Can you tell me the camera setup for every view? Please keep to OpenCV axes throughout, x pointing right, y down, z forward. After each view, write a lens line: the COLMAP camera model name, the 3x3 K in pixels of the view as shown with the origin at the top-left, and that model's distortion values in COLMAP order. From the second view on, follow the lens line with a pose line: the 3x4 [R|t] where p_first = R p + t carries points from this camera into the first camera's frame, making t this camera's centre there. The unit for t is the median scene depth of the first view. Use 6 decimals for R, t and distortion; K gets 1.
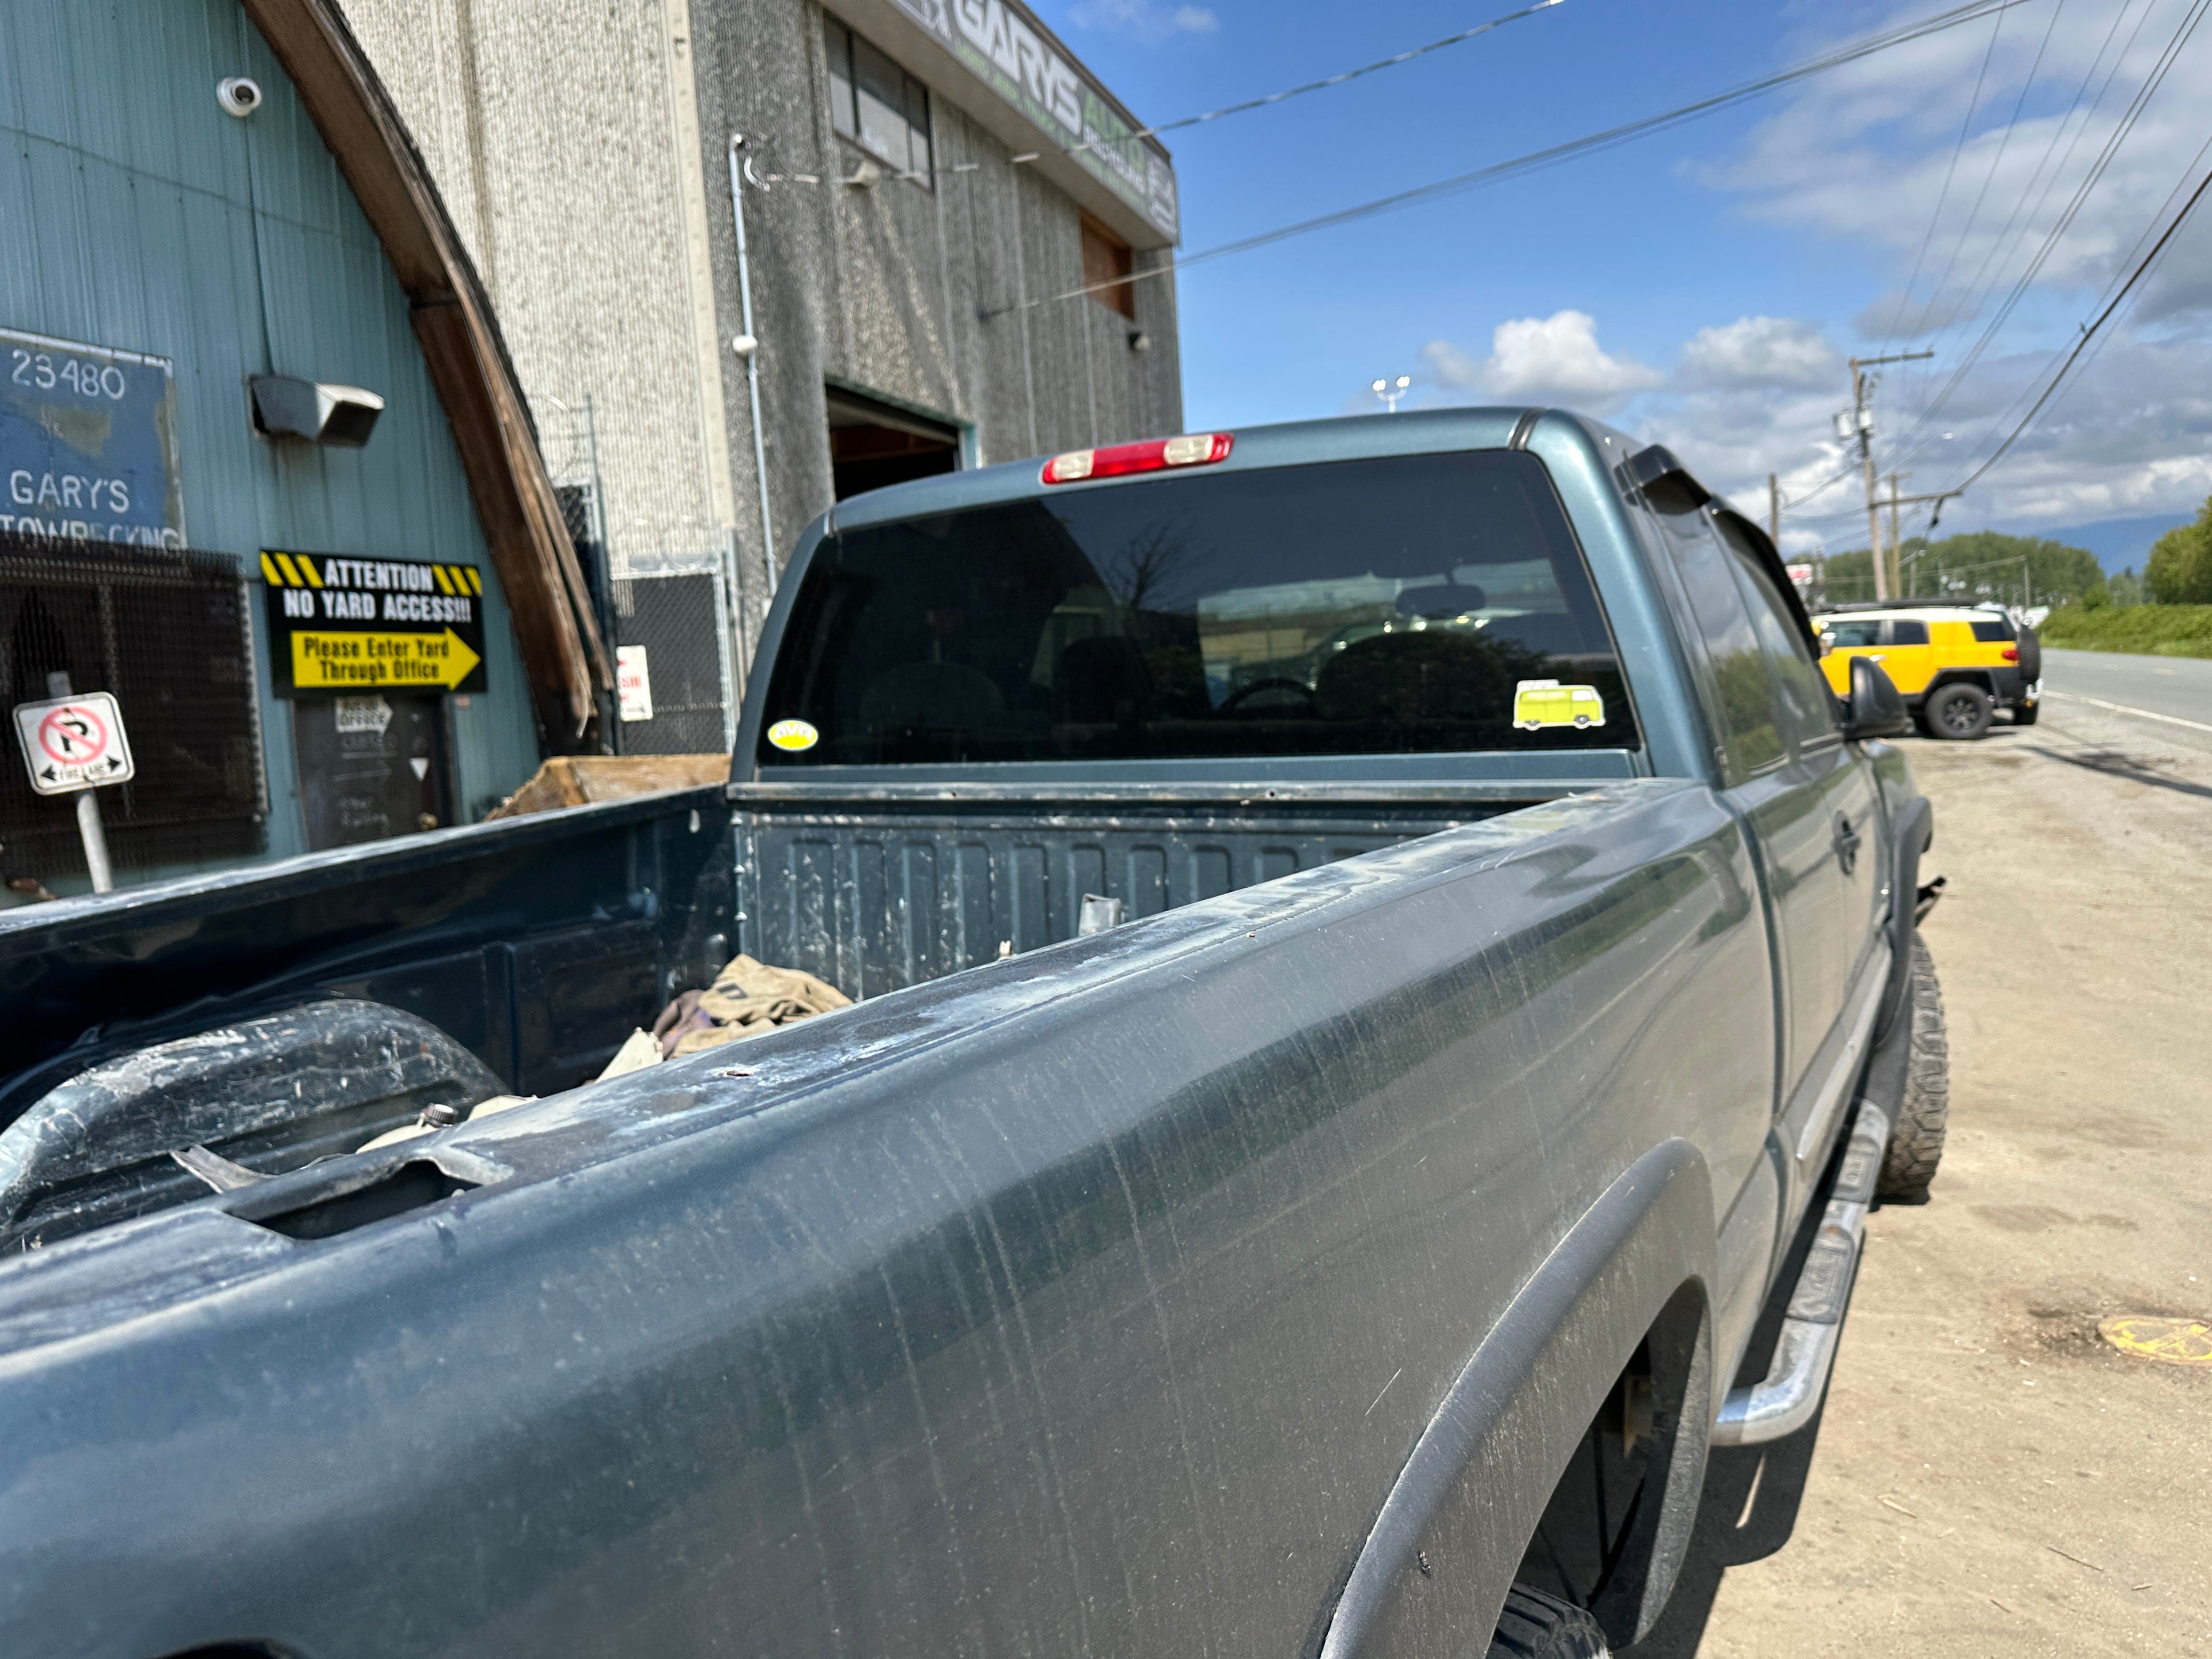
lens RADIAL K [[1557.4, 0, 1122.2], [0, 1557.4, 822.7], [0, 0, 1]] dist [0.027352, -0.034811]
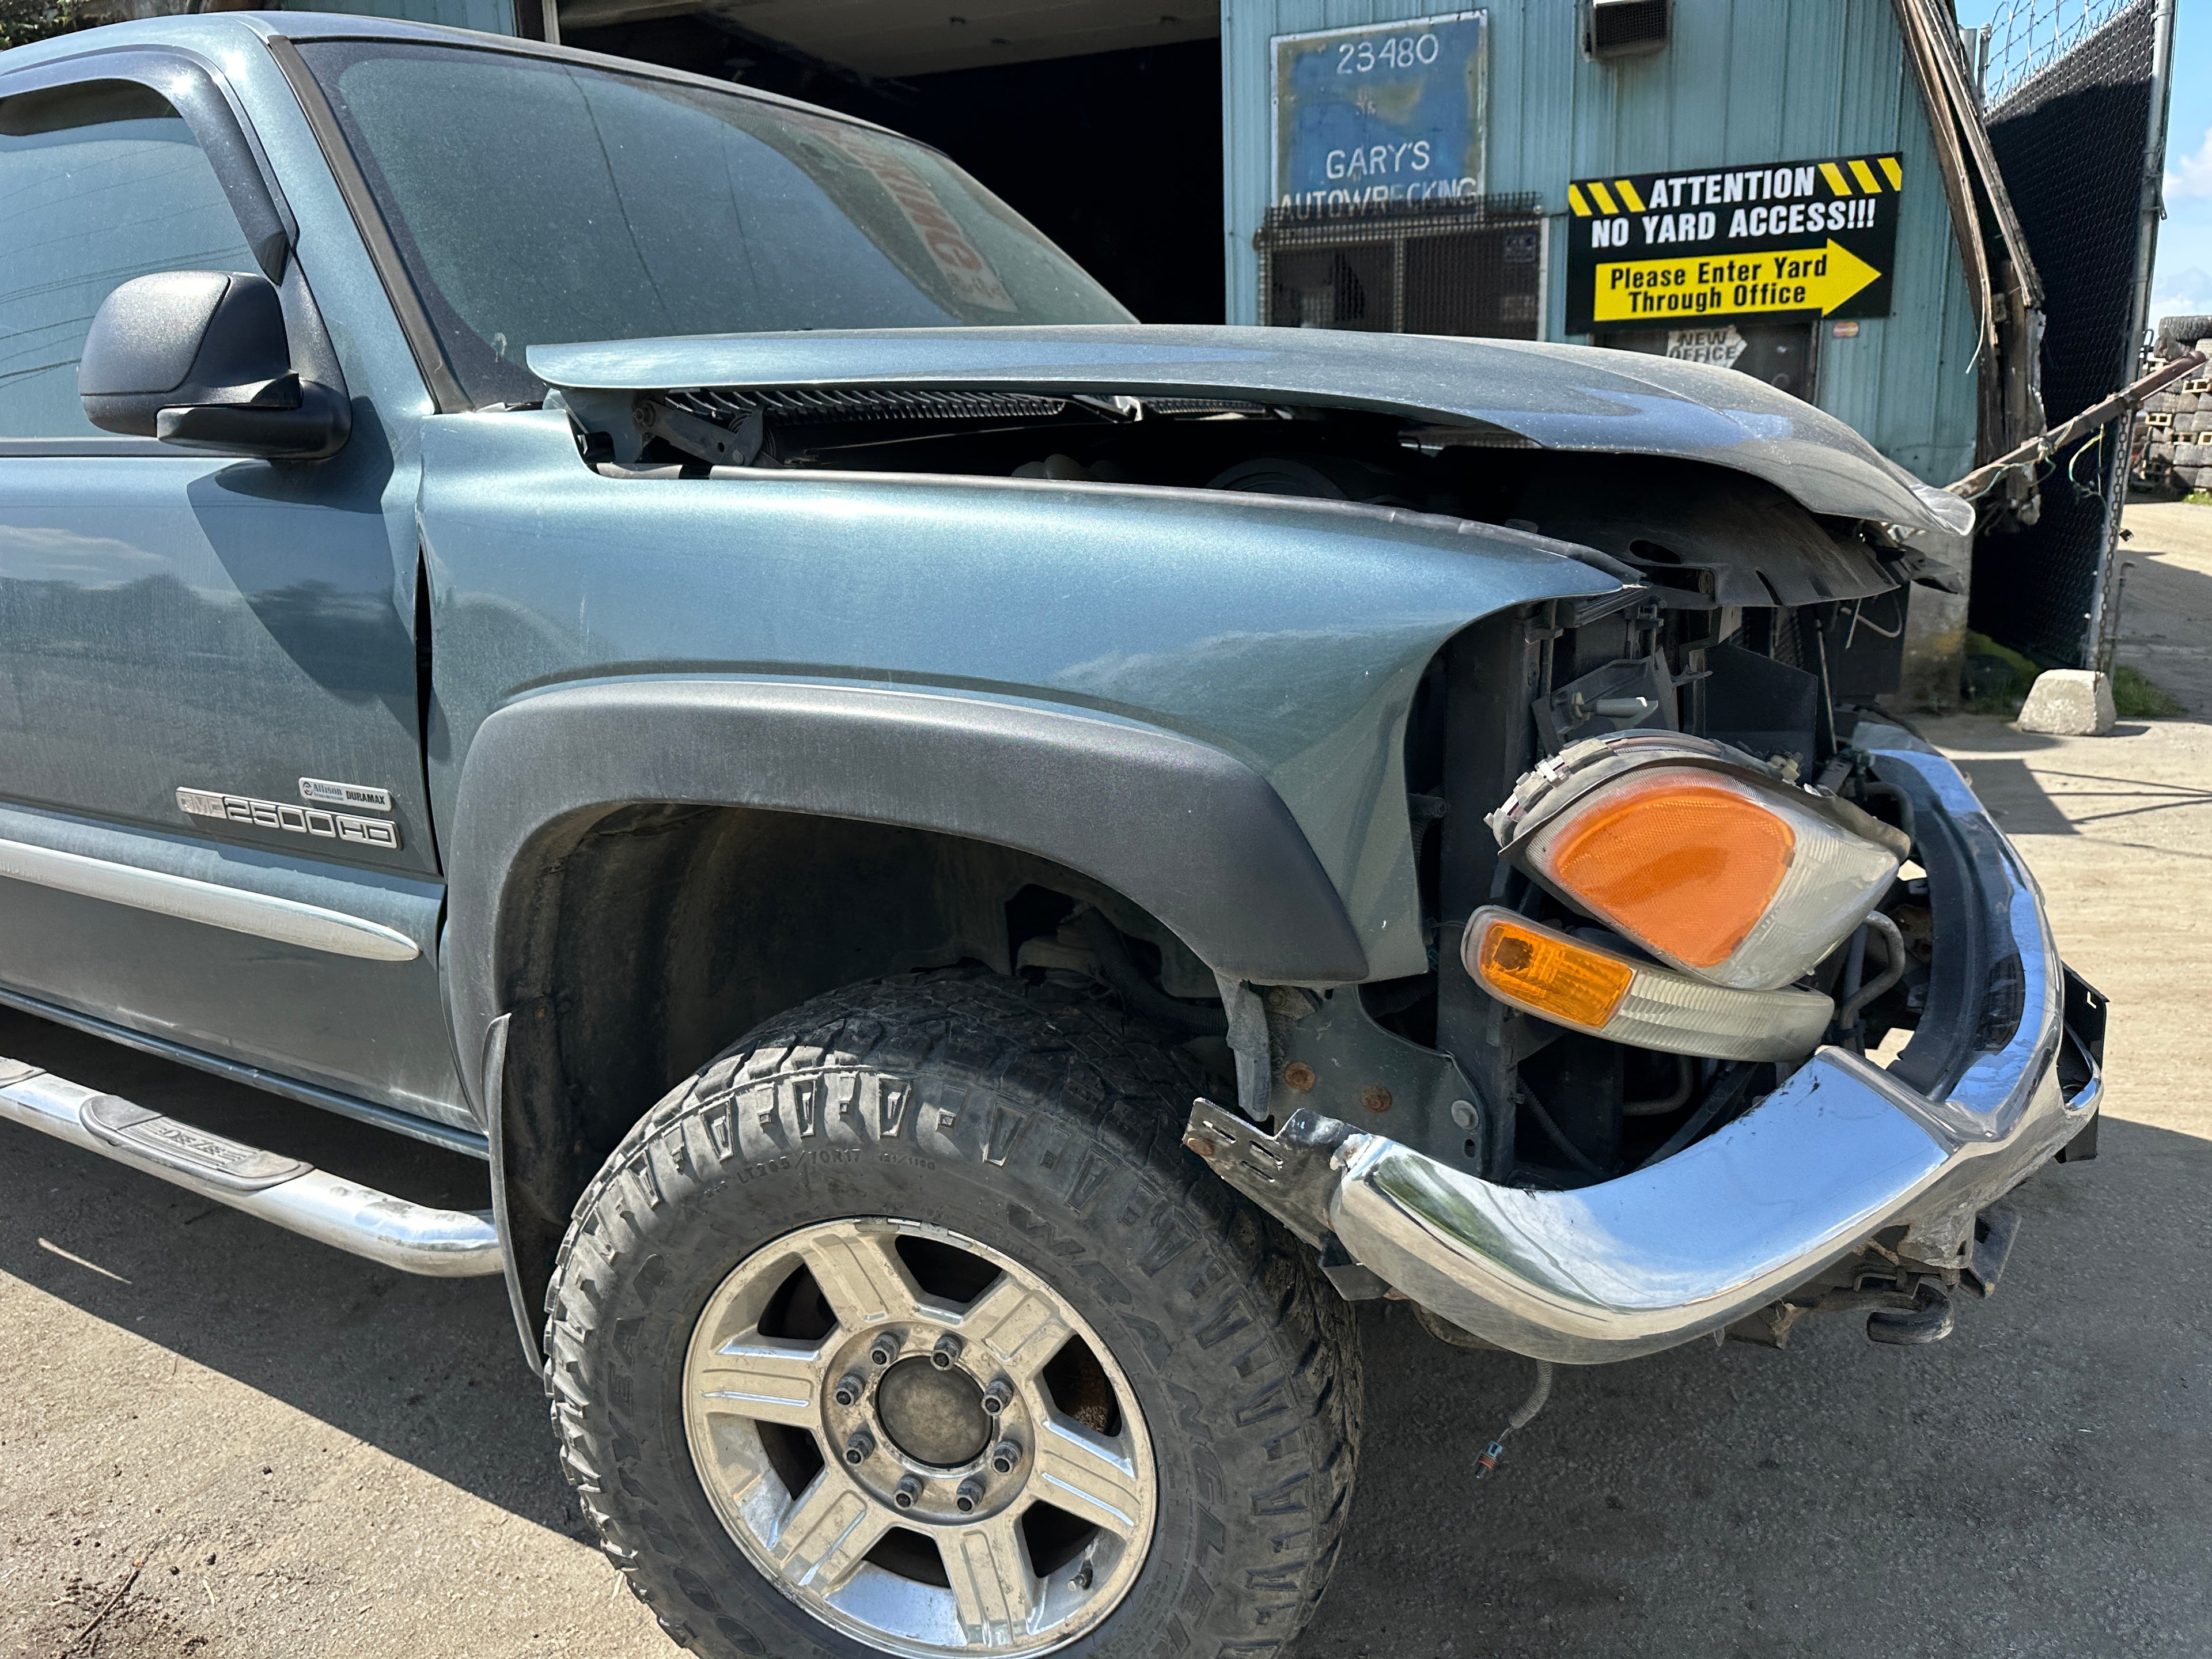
lens RADIAL K [[1557.4, 0, 1115.2], [0, 1557.4, 817.7], [0, 0, 1]] dist [0.027352, -0.034811]
pose [[-0.016660, 0.284172, -0.958629, 0.517135], [-0.049454, 0.957354, 0.284654, -0.050693], [0.998637, 0.052150, -0.001896, 0.686308]]
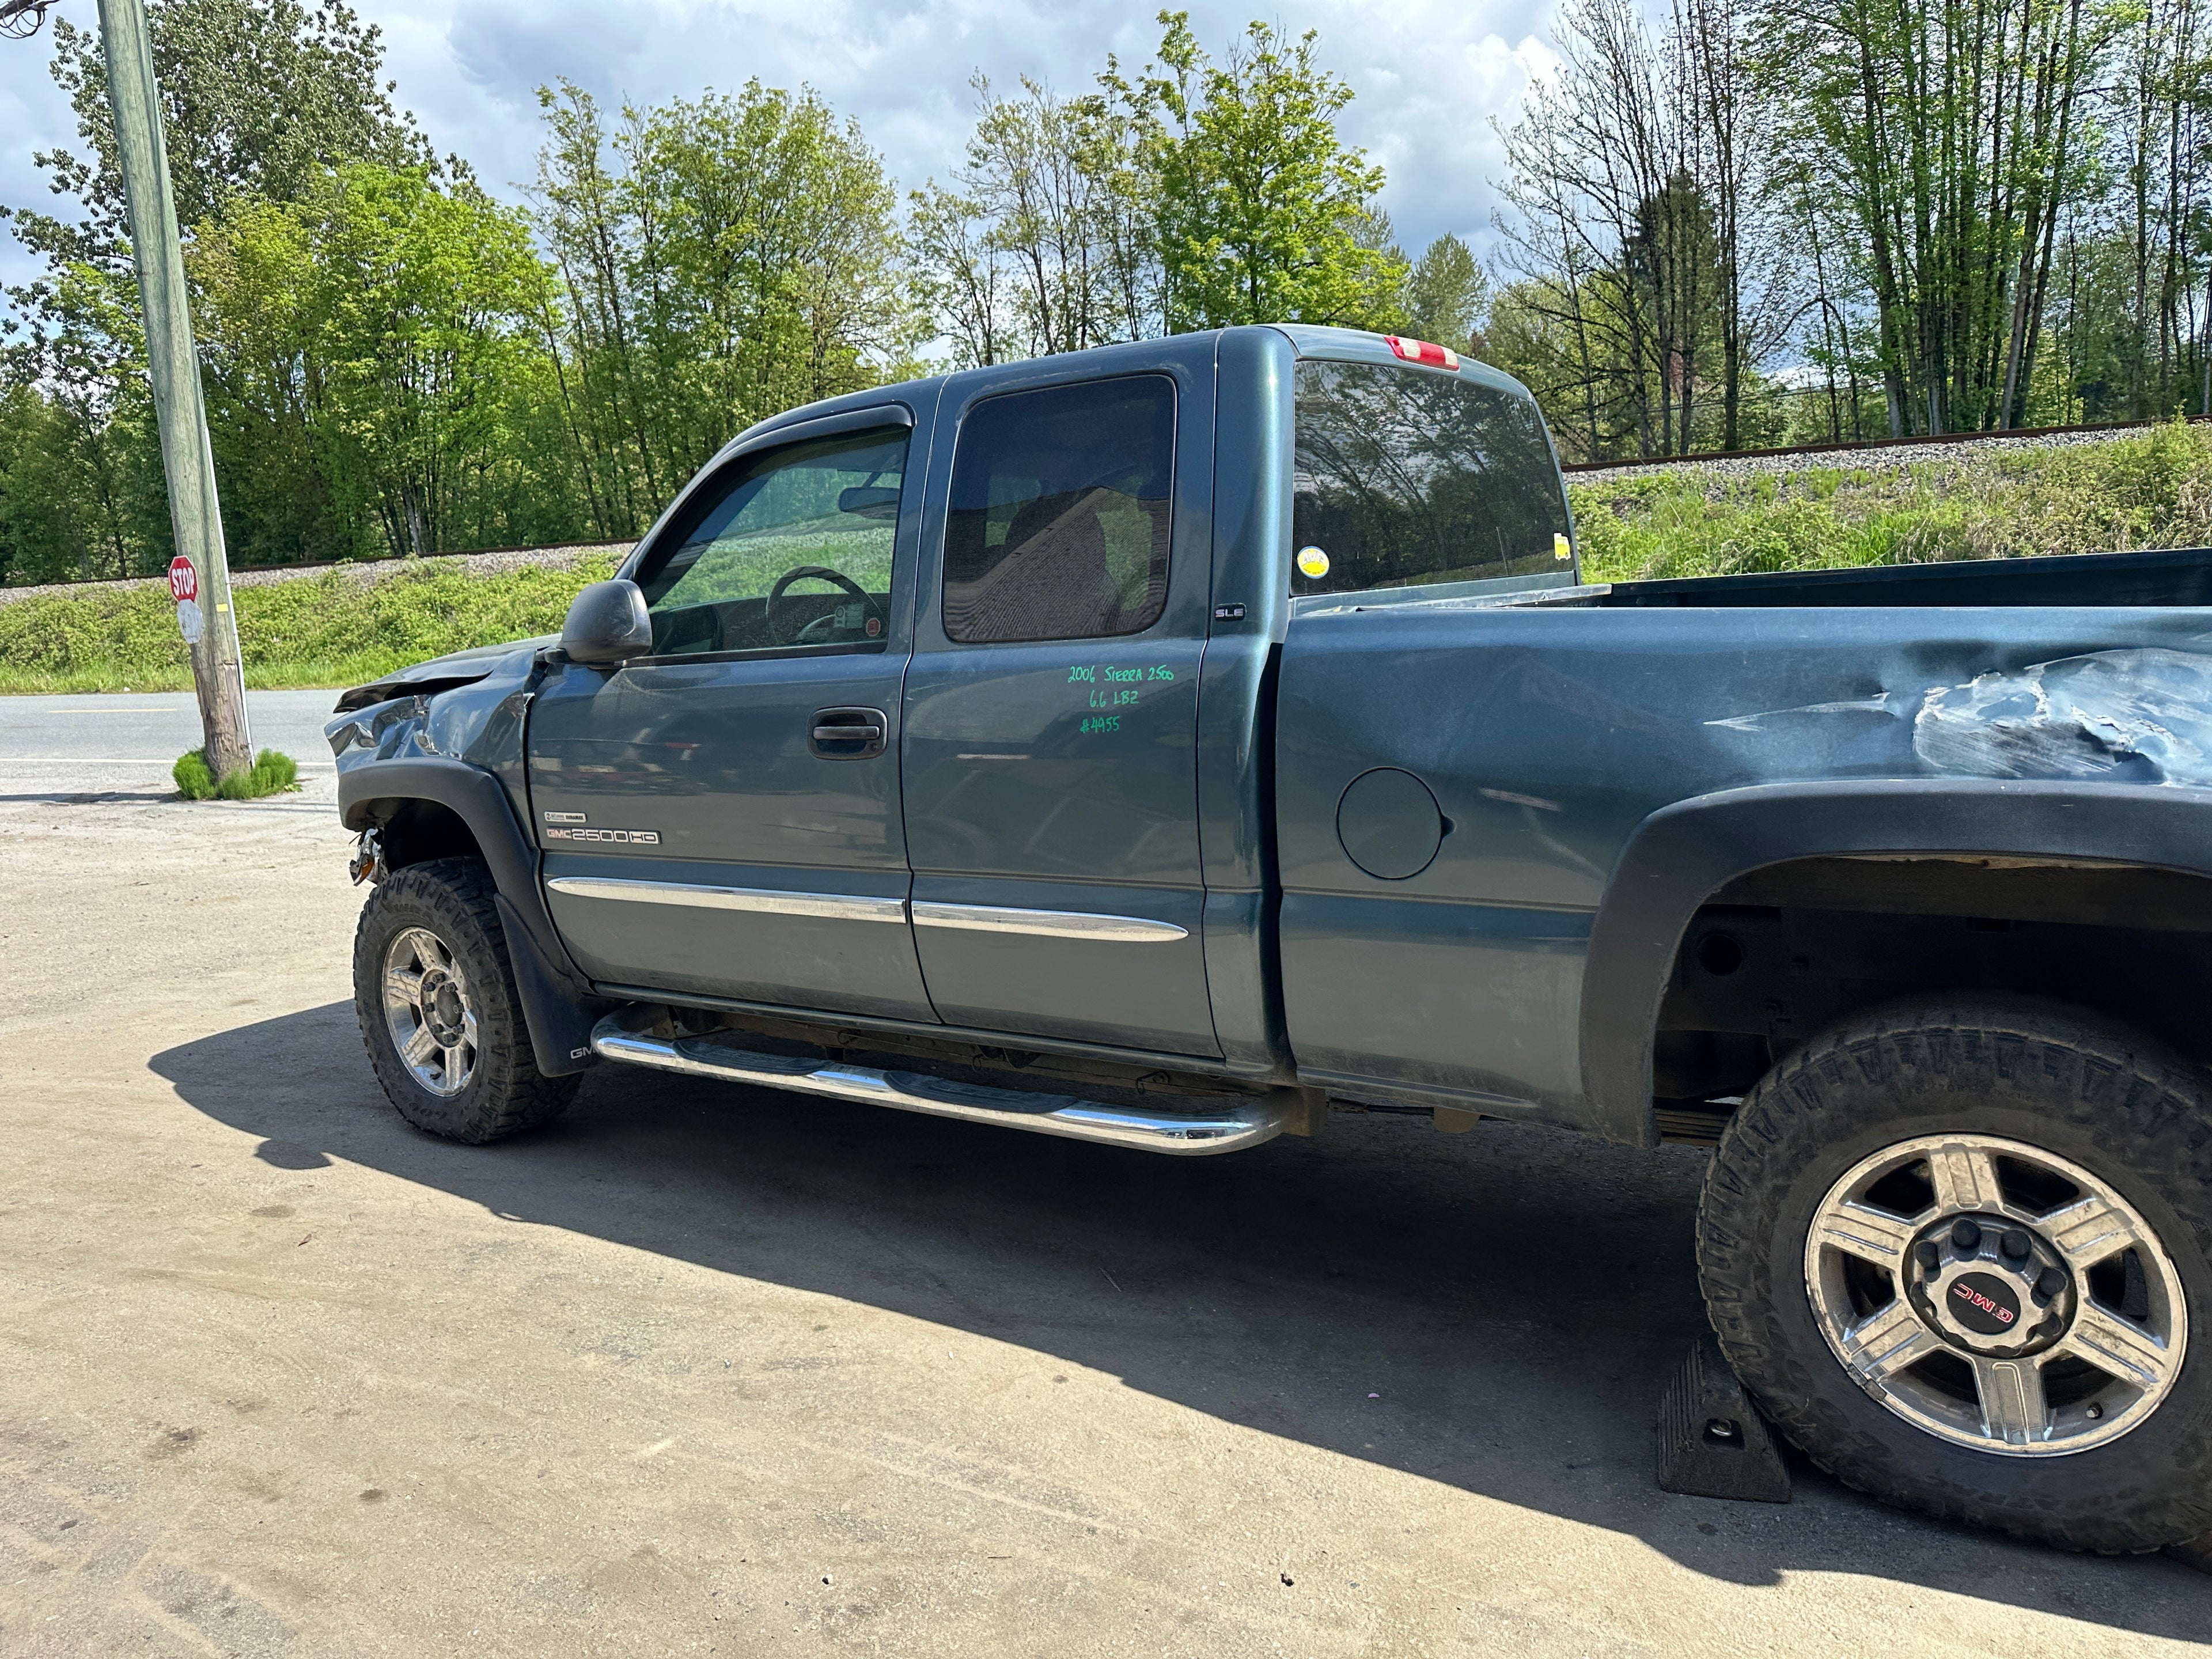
lens RADIAL K [[1557.4, 0, 1108.6], [0, 1557.4, 812.7], [0, 0, 1]] dist [0.027352, -0.034811]
pose [[0.064682, -0.104138, 0.992457, -0.529415], [0.141338, 0.985470, 0.094194, -0.004736], [-0.987846, 0.134180, 0.078461, 0.466780]]
